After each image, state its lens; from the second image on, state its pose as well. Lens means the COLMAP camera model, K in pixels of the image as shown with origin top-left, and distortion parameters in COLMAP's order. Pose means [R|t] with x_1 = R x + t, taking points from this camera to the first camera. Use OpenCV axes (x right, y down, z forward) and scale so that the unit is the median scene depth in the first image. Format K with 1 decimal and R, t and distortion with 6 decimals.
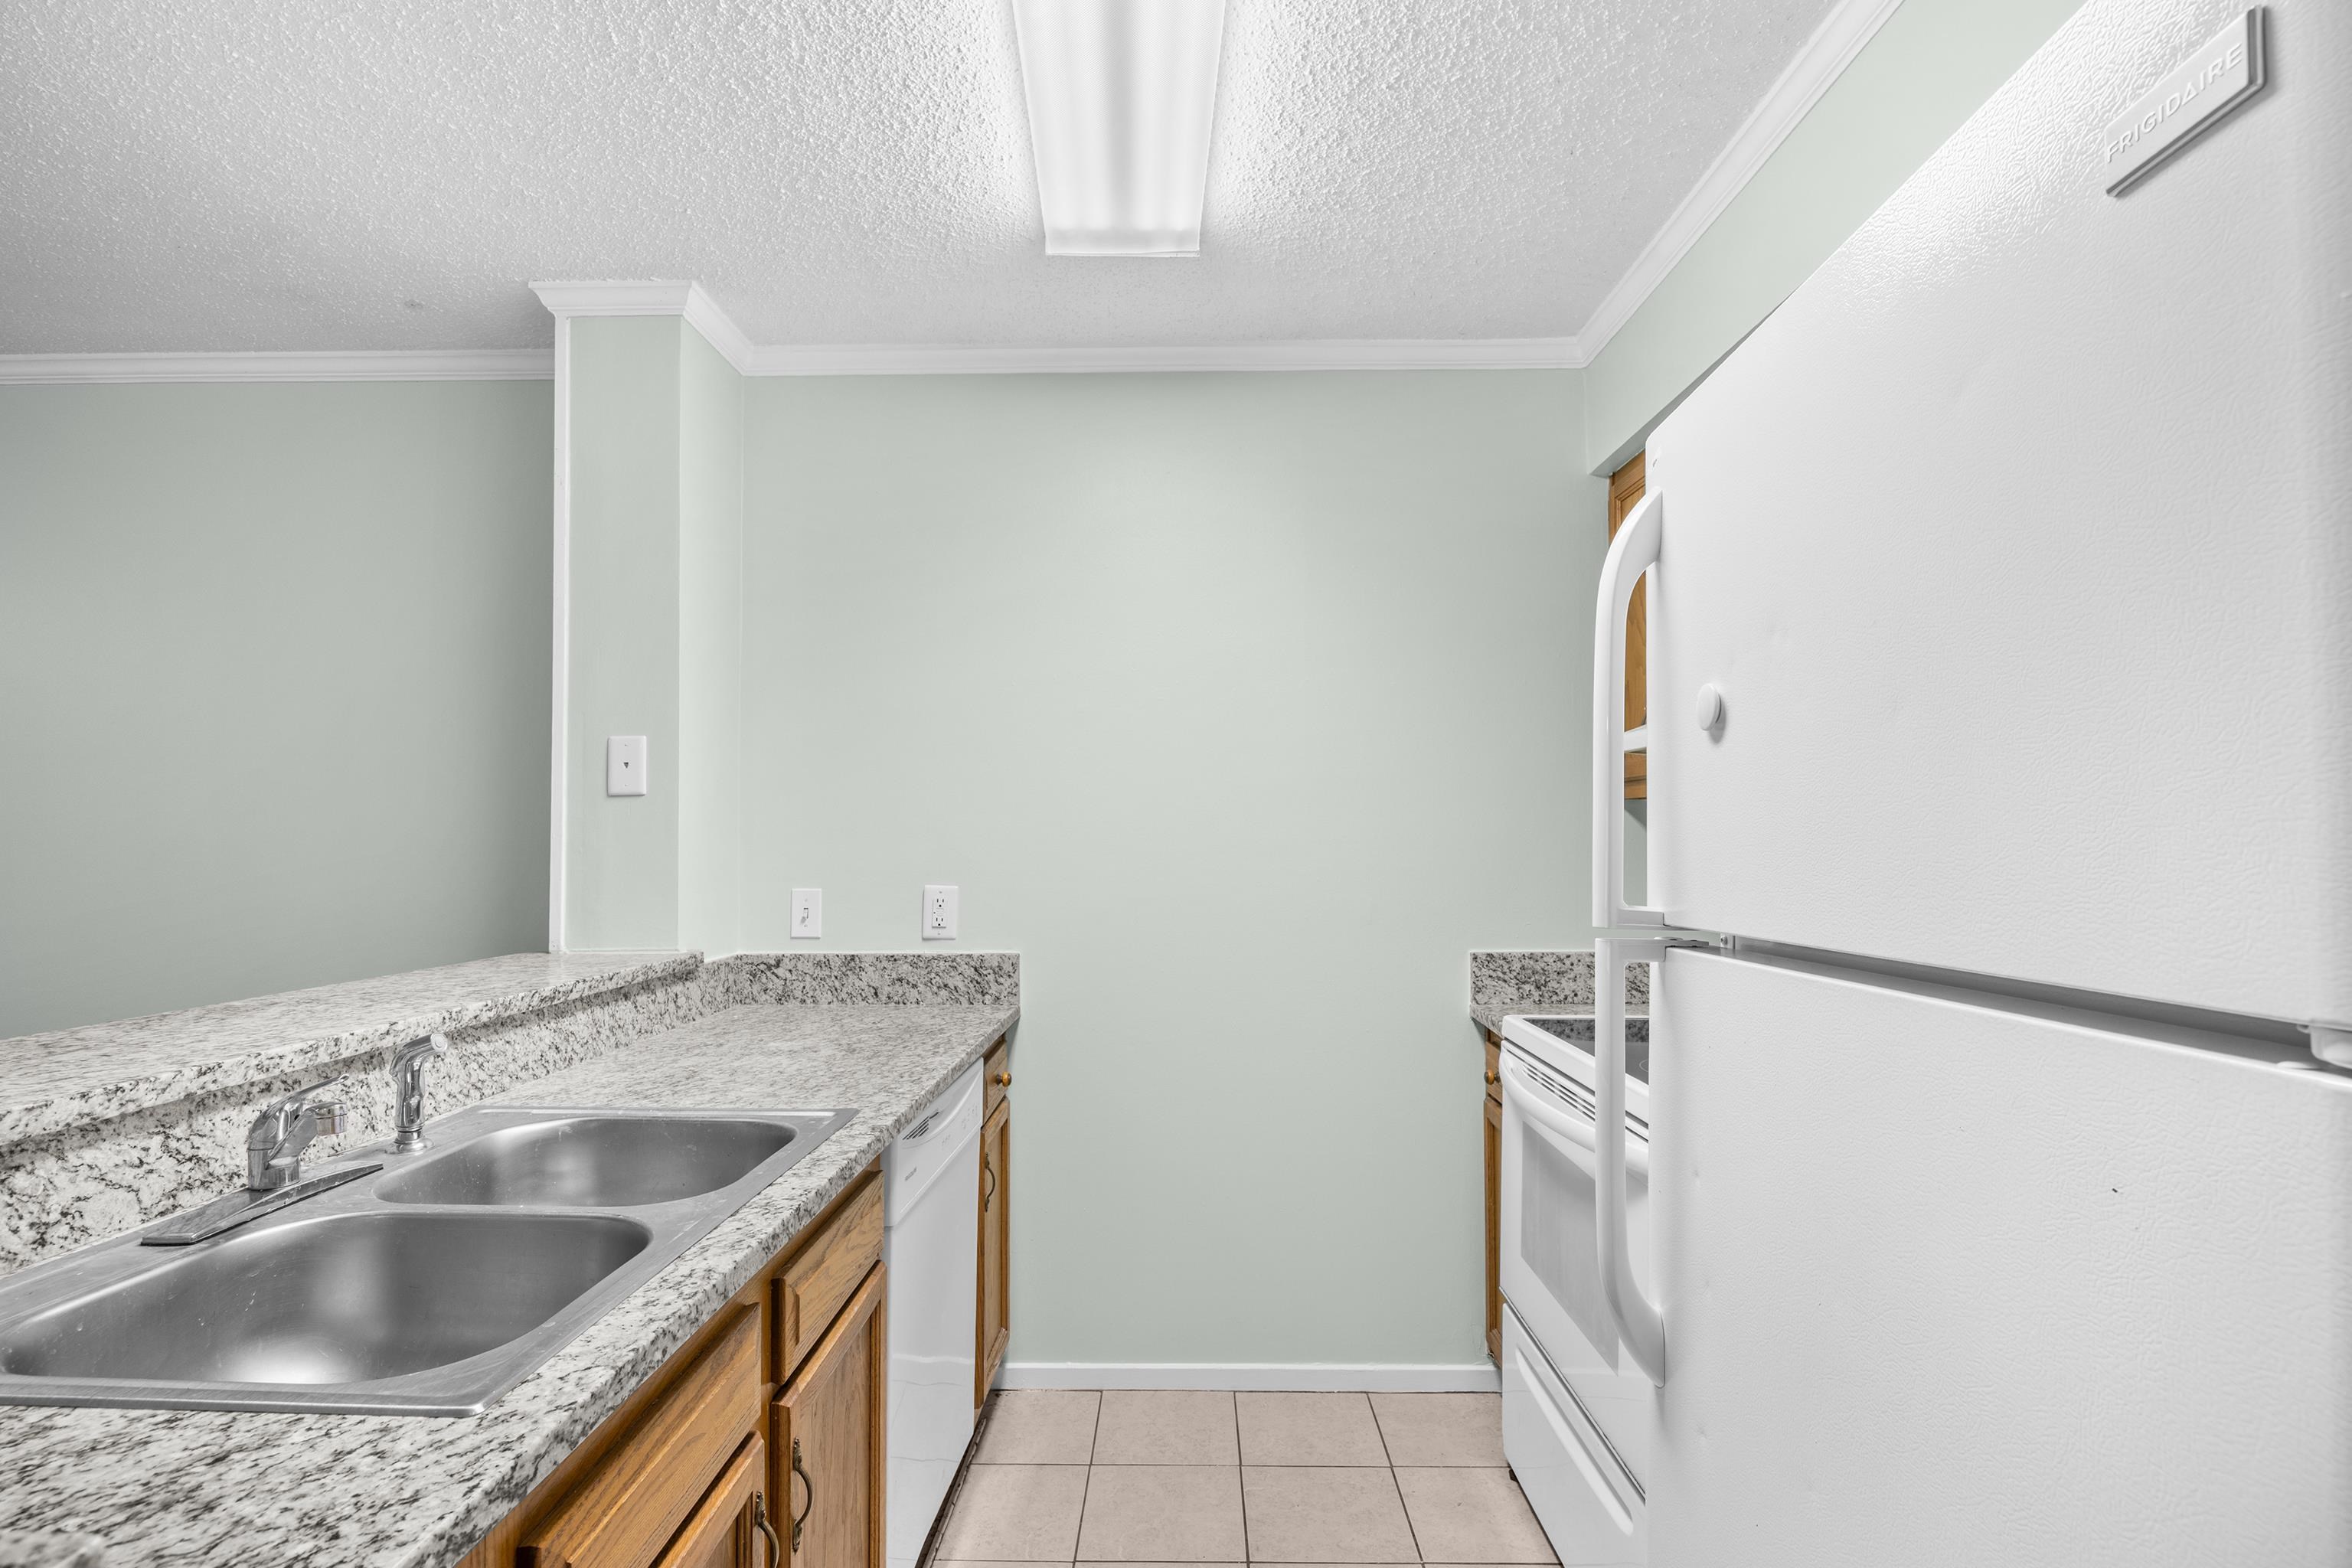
lens RADIAL K [[1114.5, 0, 1176.2], [0, 1114.5, 823.4], [0, 0, 1]] dist [-0.013646, 0.000212]
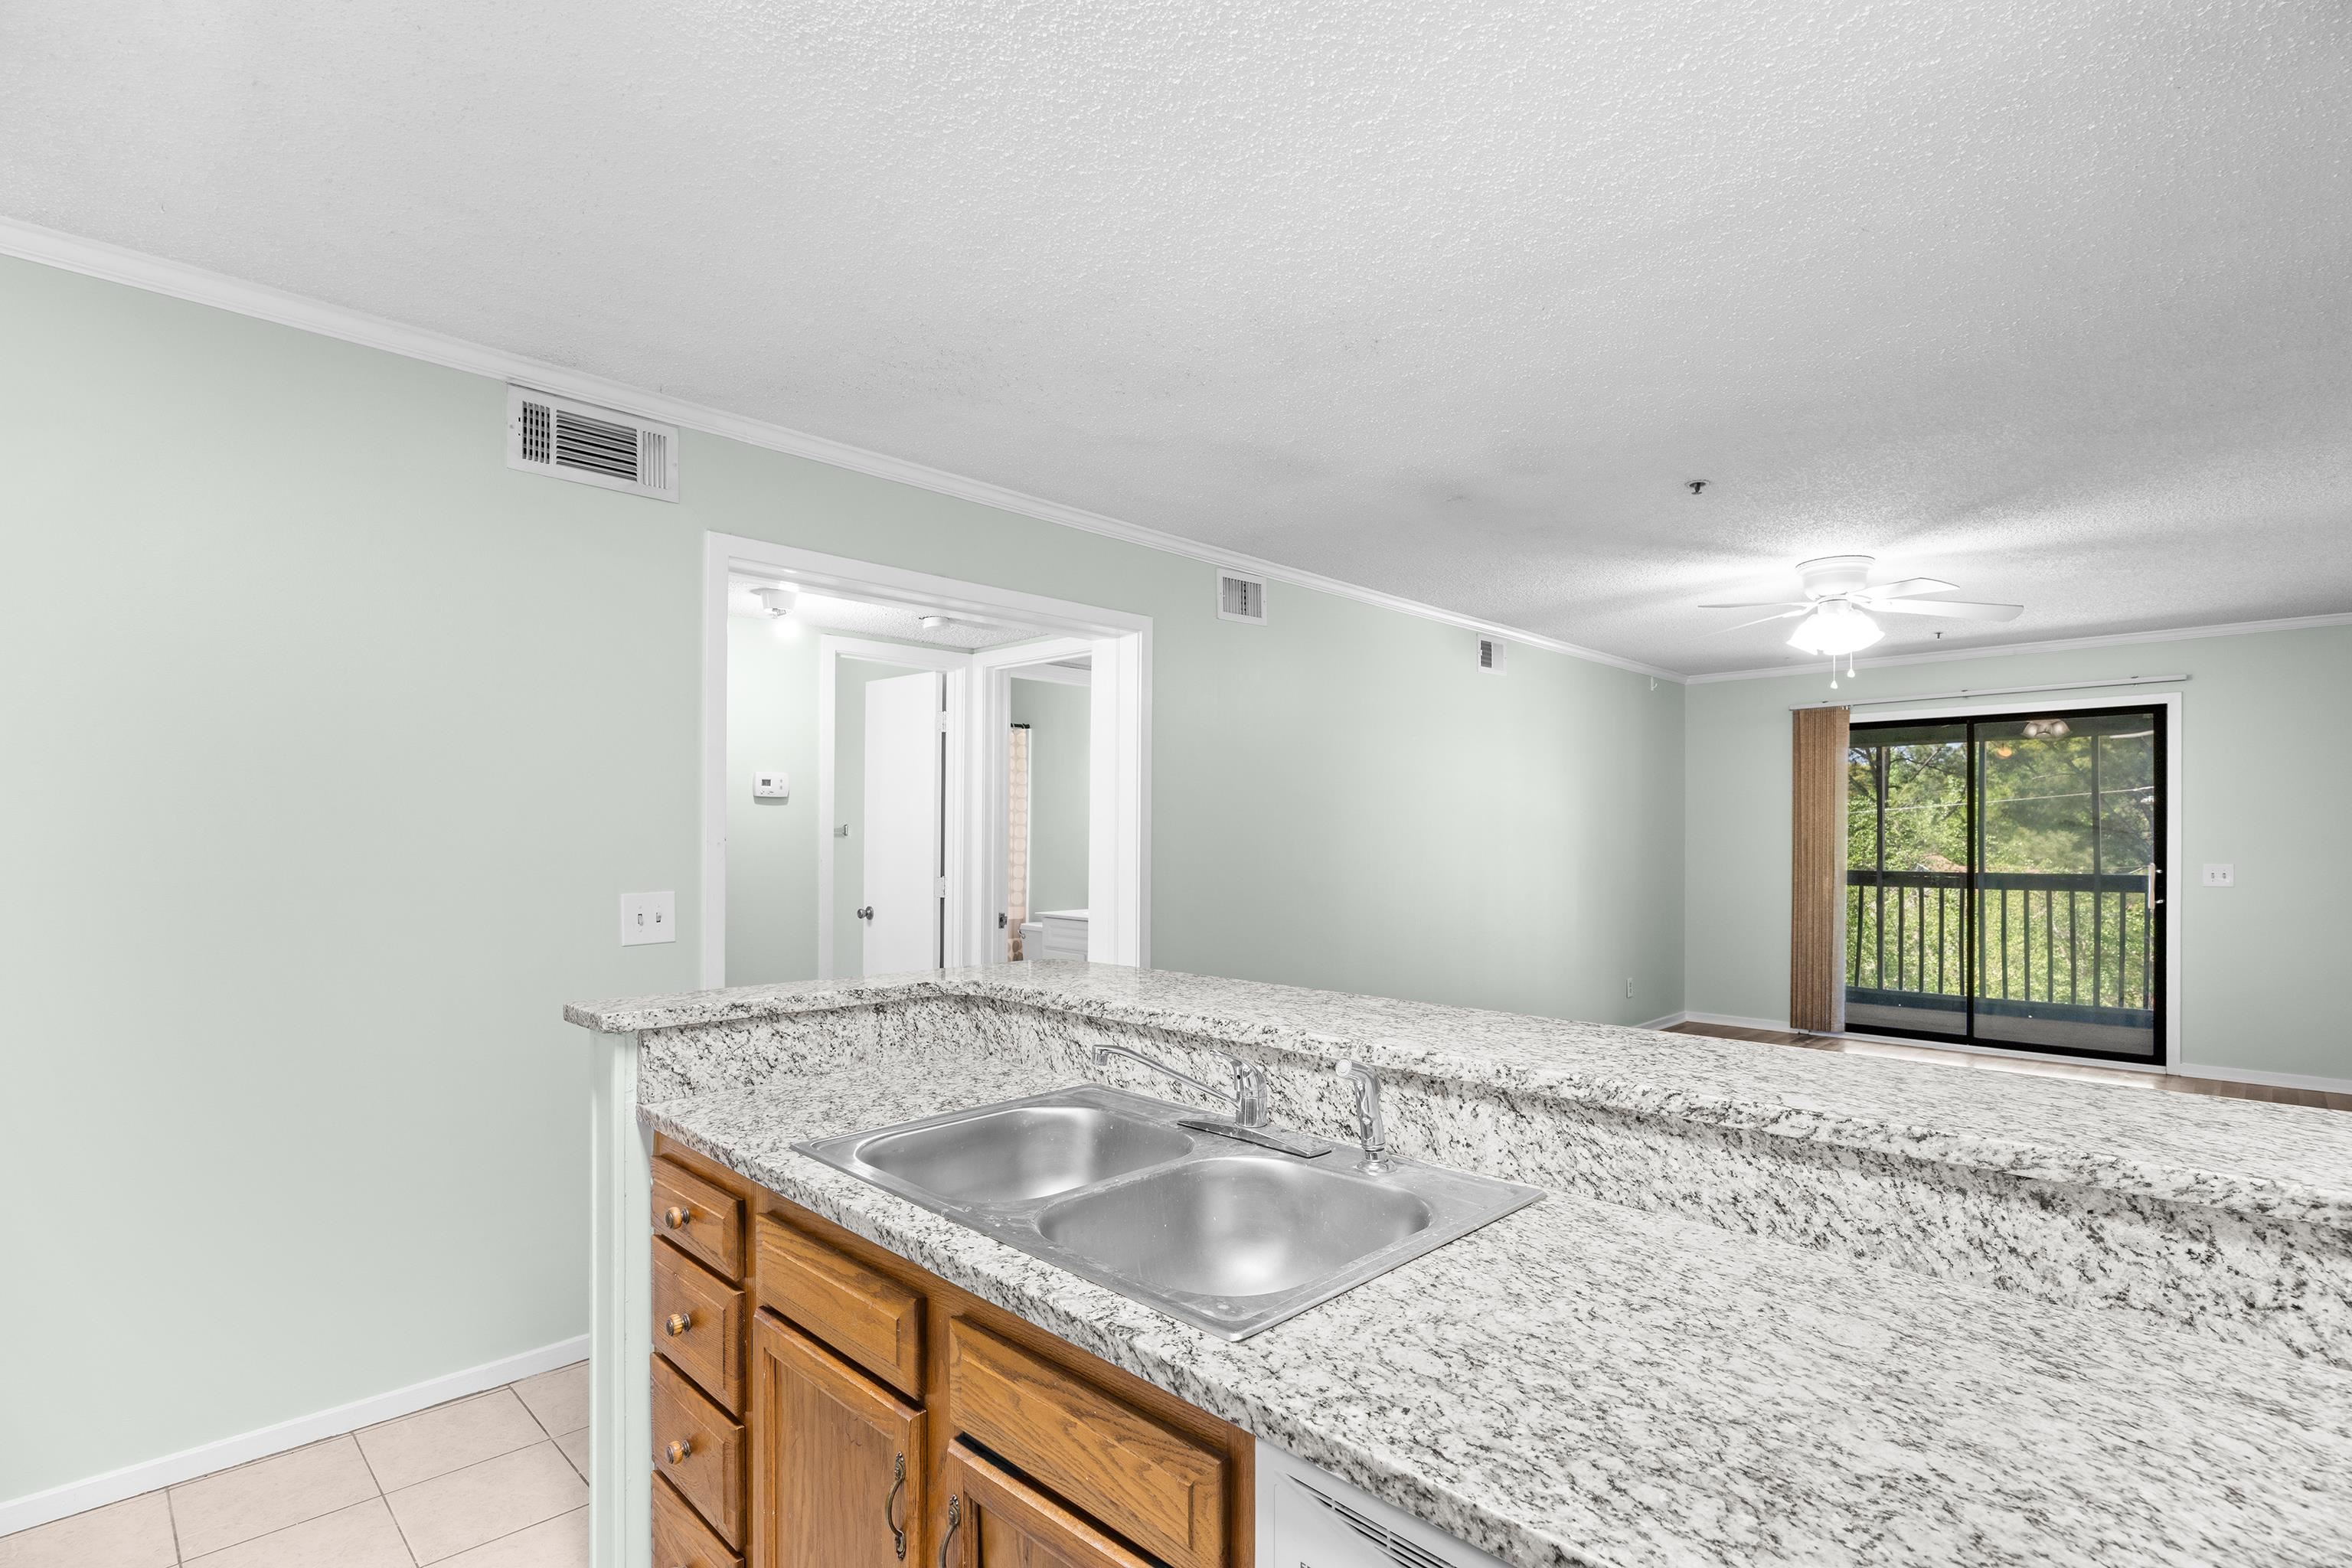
lens RADIAL K [[1114.5, 0, 1176.2], [0, 1114.5, 823.4], [0, 0, 1]] dist [-0.013646, 0.000212]
pose [[-0.697463, -0.006696, -0.716589, 0.164515], [0.013514, 0.999656, -0.022494, -0.009363], [0.716493, -0.025372, -0.697133, 1.345985]]
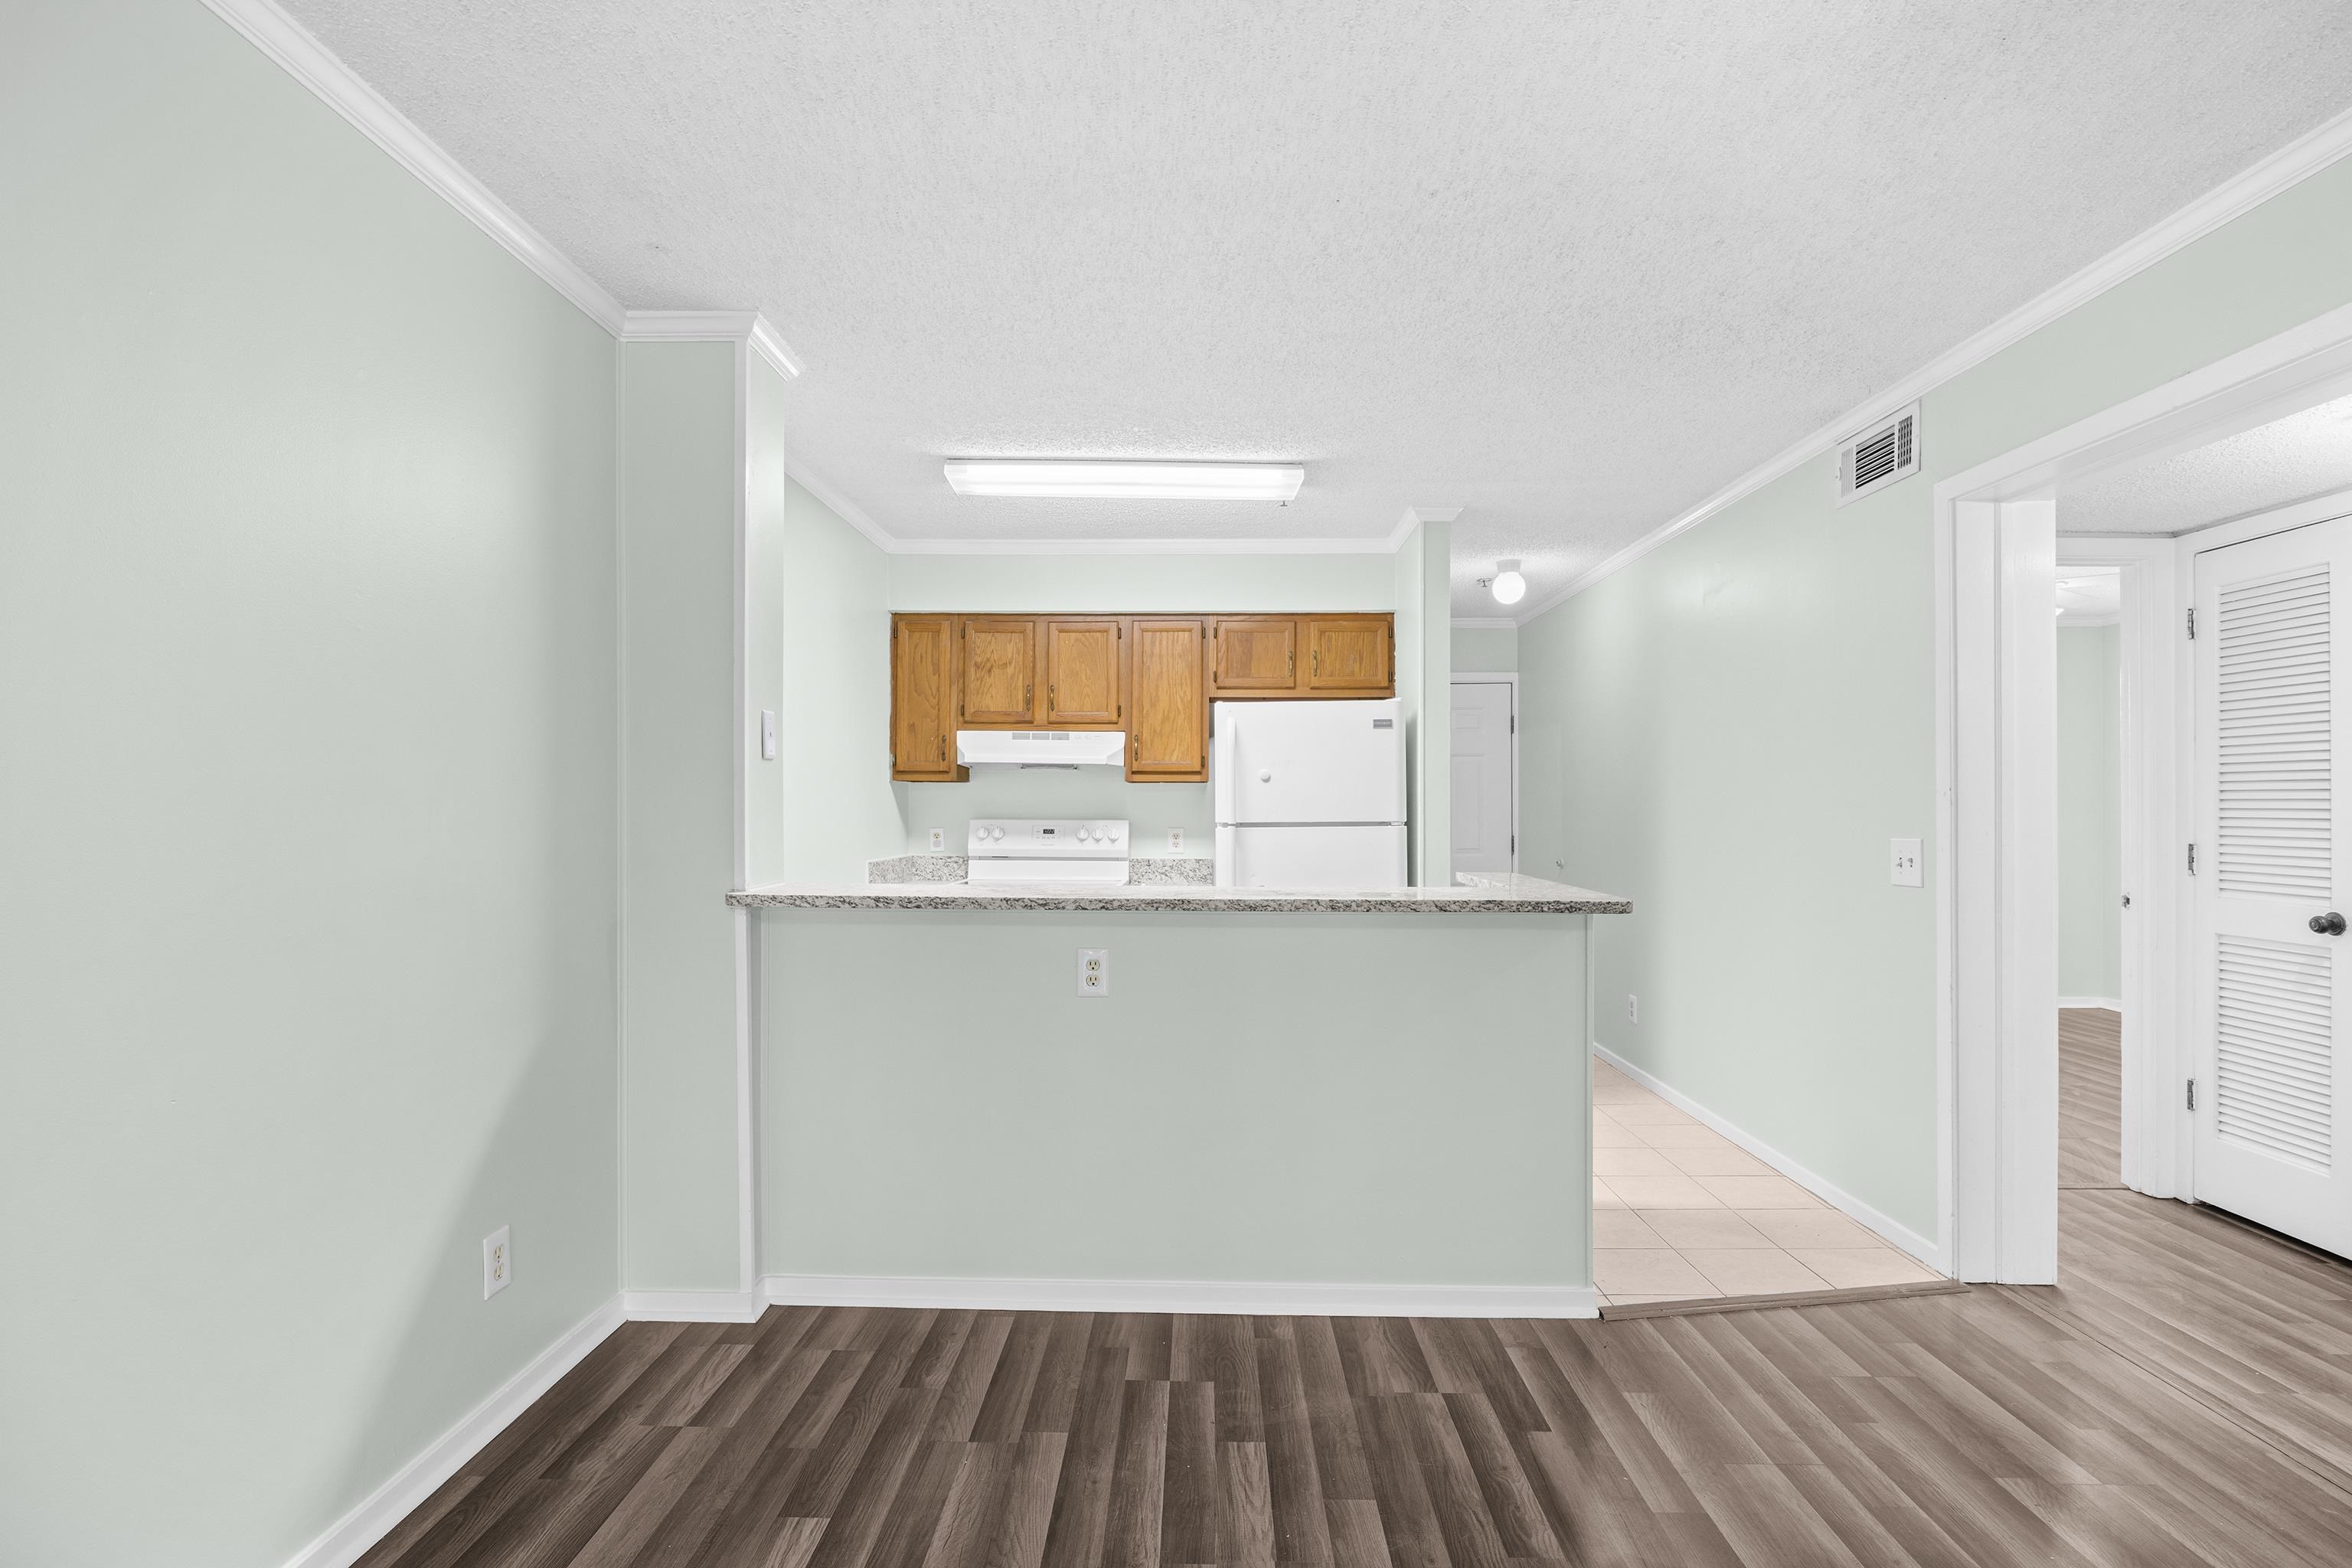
lens RADIAL K [[1105.5, 0, 1178.7], [0, 1105.5, 806.3], [0, 0, 1]] dist [-0.013428, 0.000958]
pose [[0.013957, 0.002440, 0.999900, -2.433198], [-0.023155, 0.999730, -0.002117, 0.023404], [-0.999634, -0.023123, 0.014009, 0.747214]]
